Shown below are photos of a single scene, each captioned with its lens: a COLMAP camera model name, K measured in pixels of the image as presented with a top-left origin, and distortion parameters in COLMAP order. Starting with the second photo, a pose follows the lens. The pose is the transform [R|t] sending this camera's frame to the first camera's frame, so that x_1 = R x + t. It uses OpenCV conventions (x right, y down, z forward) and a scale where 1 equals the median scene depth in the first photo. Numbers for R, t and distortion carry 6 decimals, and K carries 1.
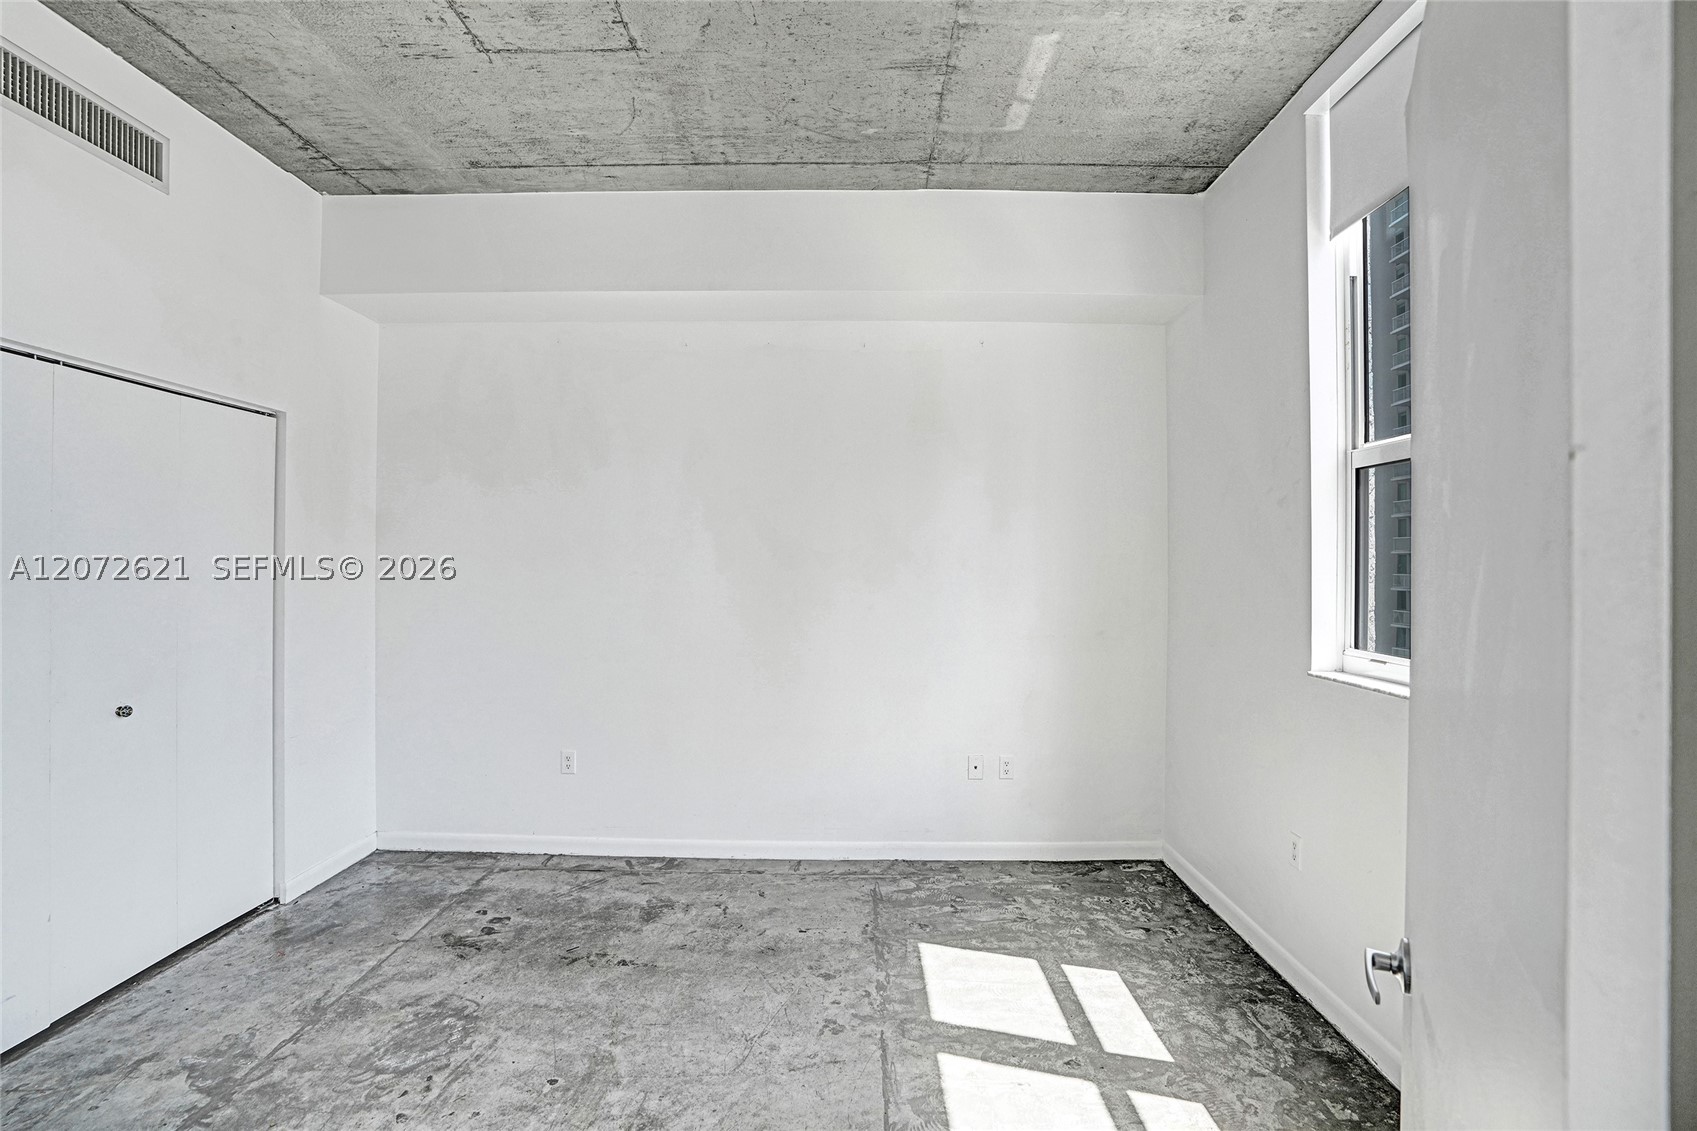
lens RADIAL K [[787.9, 0, 848.5], [0, 787.9, 564.4], [0, 0, 1]] dist [-0.070081, 0.027964]
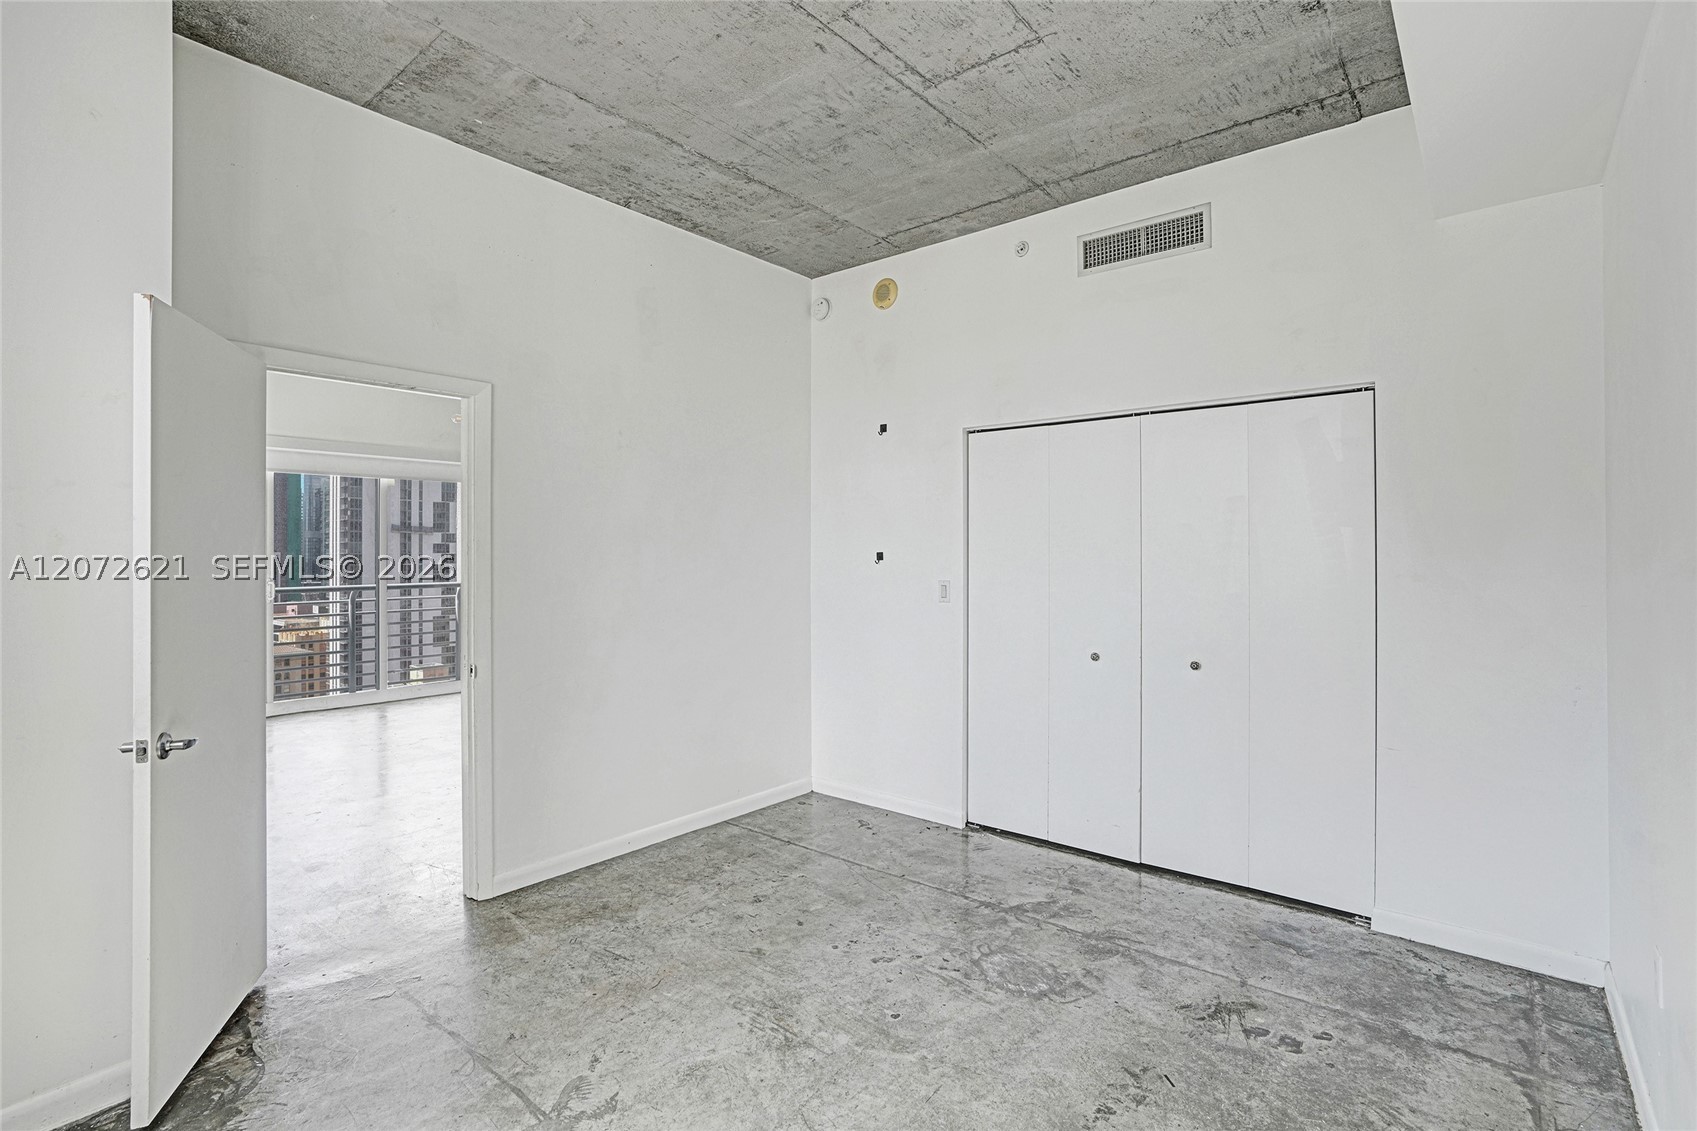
lens RADIAL K [[788.1, 0, 863.0], [0, 788.1, 560.1], [0, 0, 1]] dist [-0.053908, 0.027801]
pose [[-0.620335, -0.000001, -0.784337, 0.367426], [-0.001676, 0.999998, 0.001324, 0.009778], [0.784335, 0.002136, -0.620334, 1.159385]]
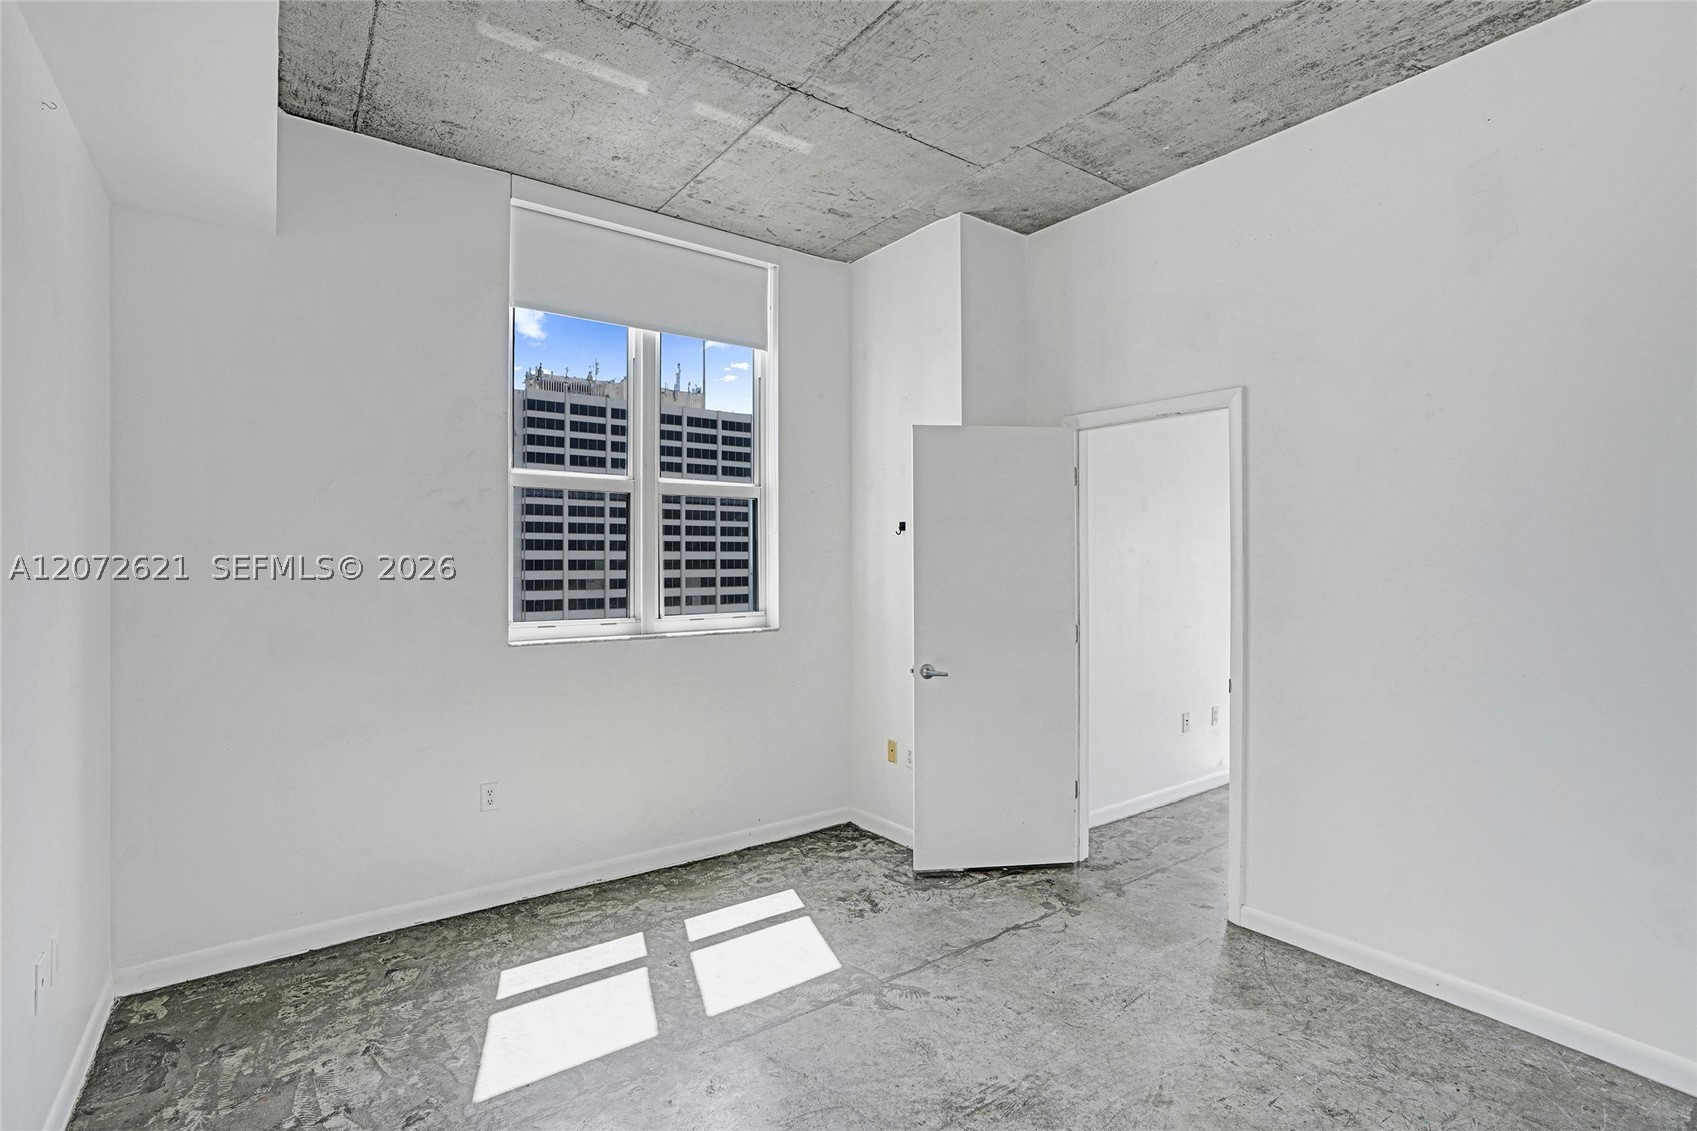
lens RADIAL K [[816.5, 0, 862.5], [0, 816.5, 559.5], [0, 0, 1]] dist [-0.054782, 0.031063]
pose [[-0.612648, -0.005061, 0.790340, -0.667771], [-0.003334, 0.999987, 0.003820, -0.004762], [-0.790349, -0.000295, -0.612657, 1.132660]]
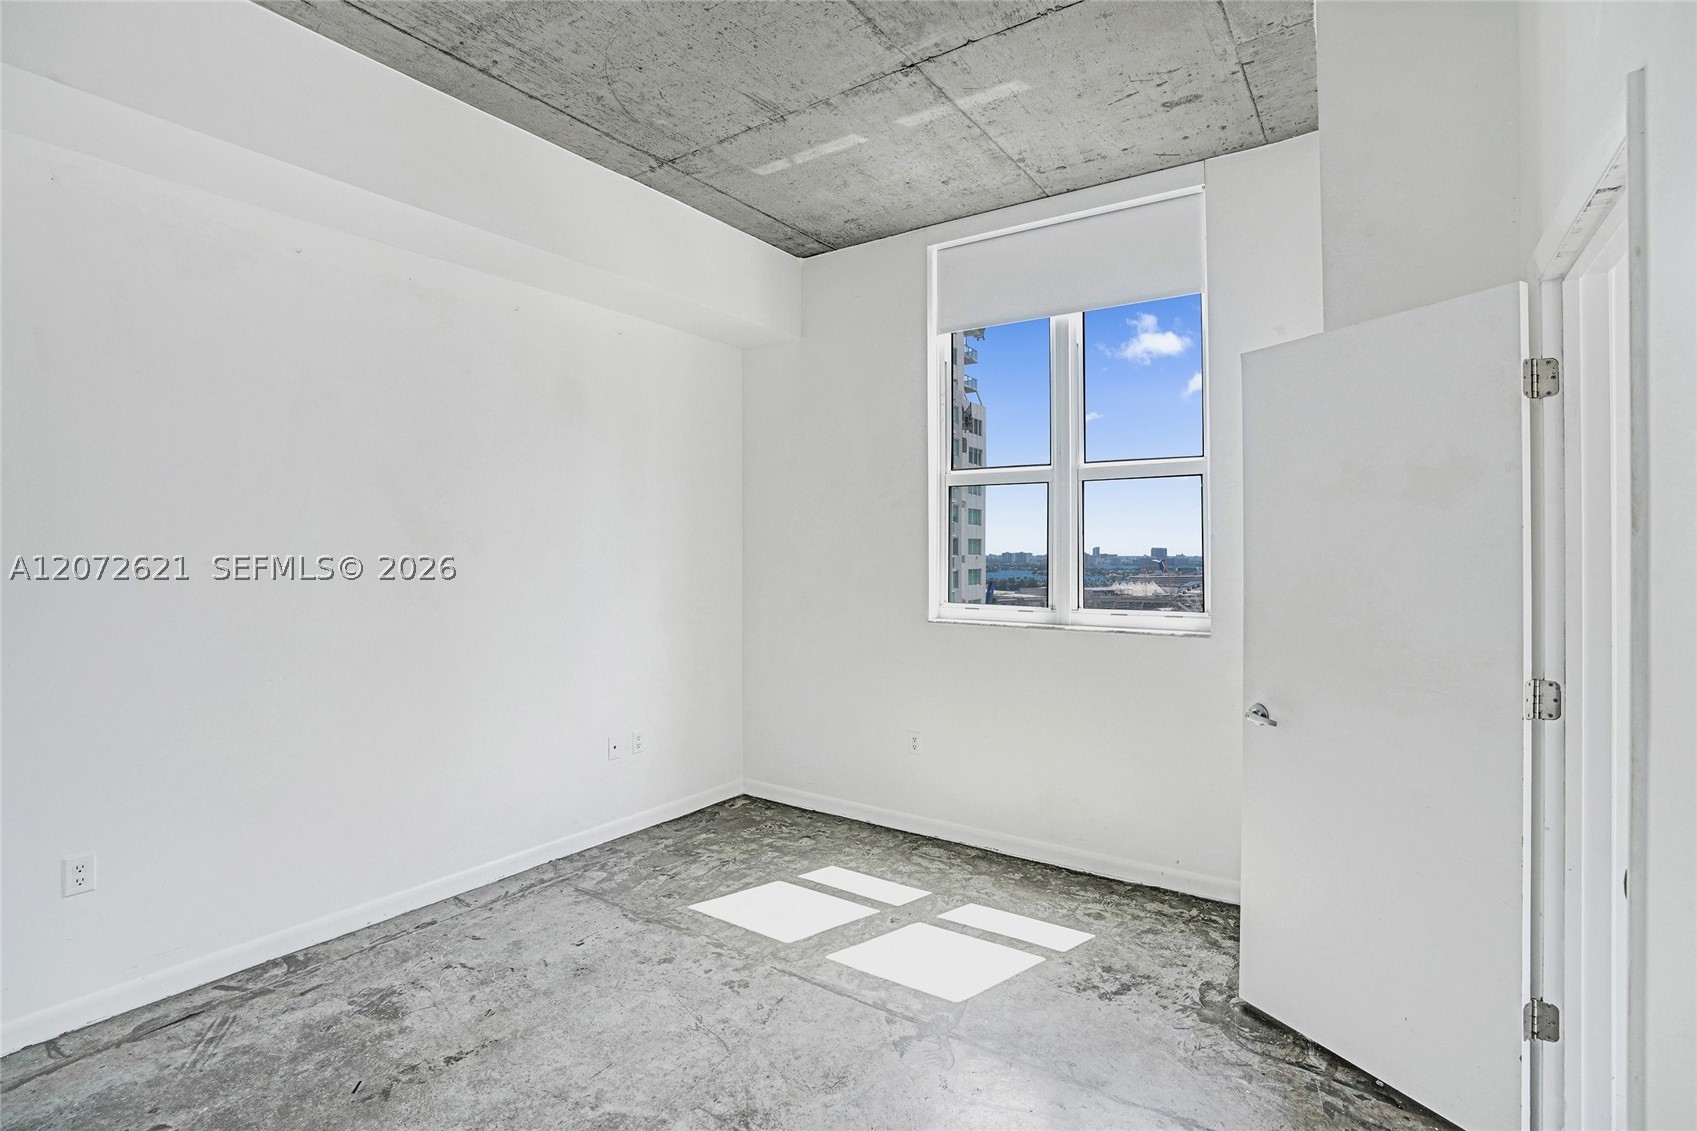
lens RADIAL K [[804.0, 0, 841.7], [0, 804.0, 547.6], [0, 0, 1]] dist [-0.072782, 0.030831]
pose [[0.568721, -0.002519, 0.822527, -0.656141], [0.001924, 0.999997, 0.001732, -0.003230], [-0.822528, 0.000597, 0.568724, 0.208100]]
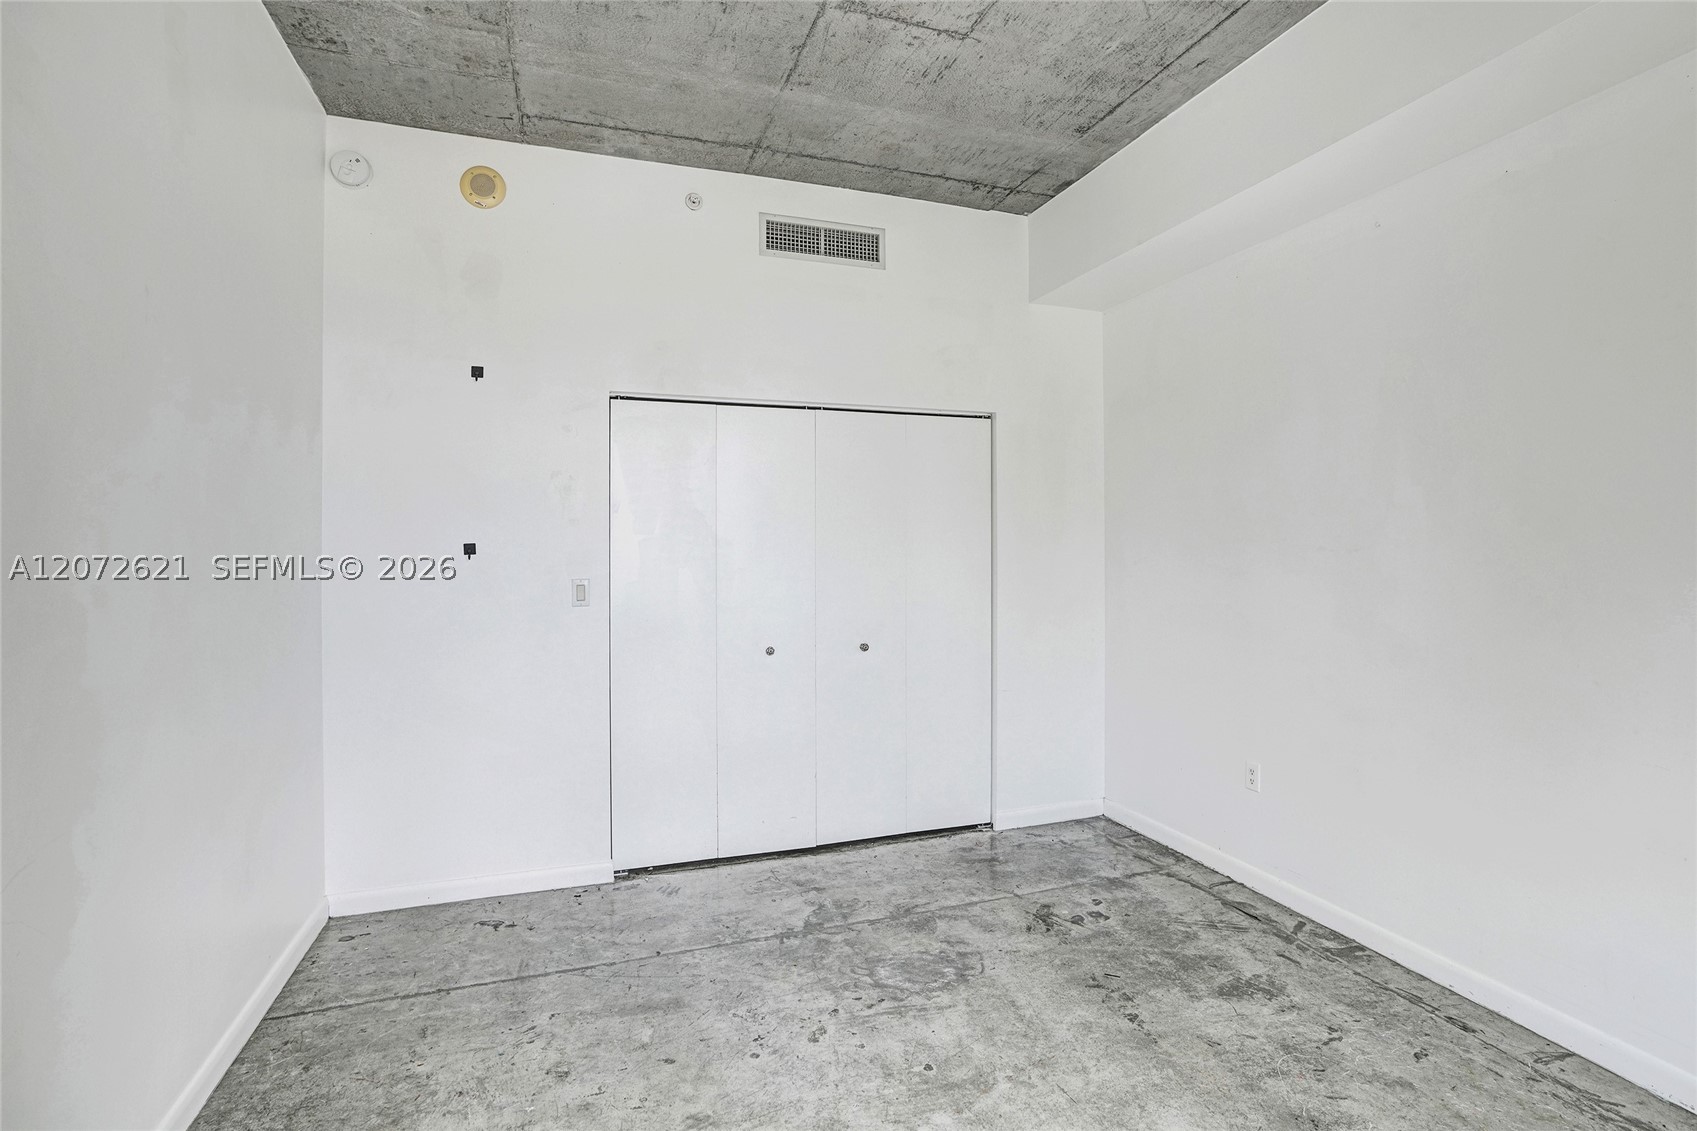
lens RADIAL K [[804.8, 0, 857.3], [0, 804.8, 544.3], [0, 0, 1]] dist [-0.055256, 0.027970]
pose [[0.344005, -0.011427, -0.938898, 0.372055], [0.007568, 0.999927, -0.009397, 0.014237], [0.938937, -0.003873, 0.344067, 0.398548]]
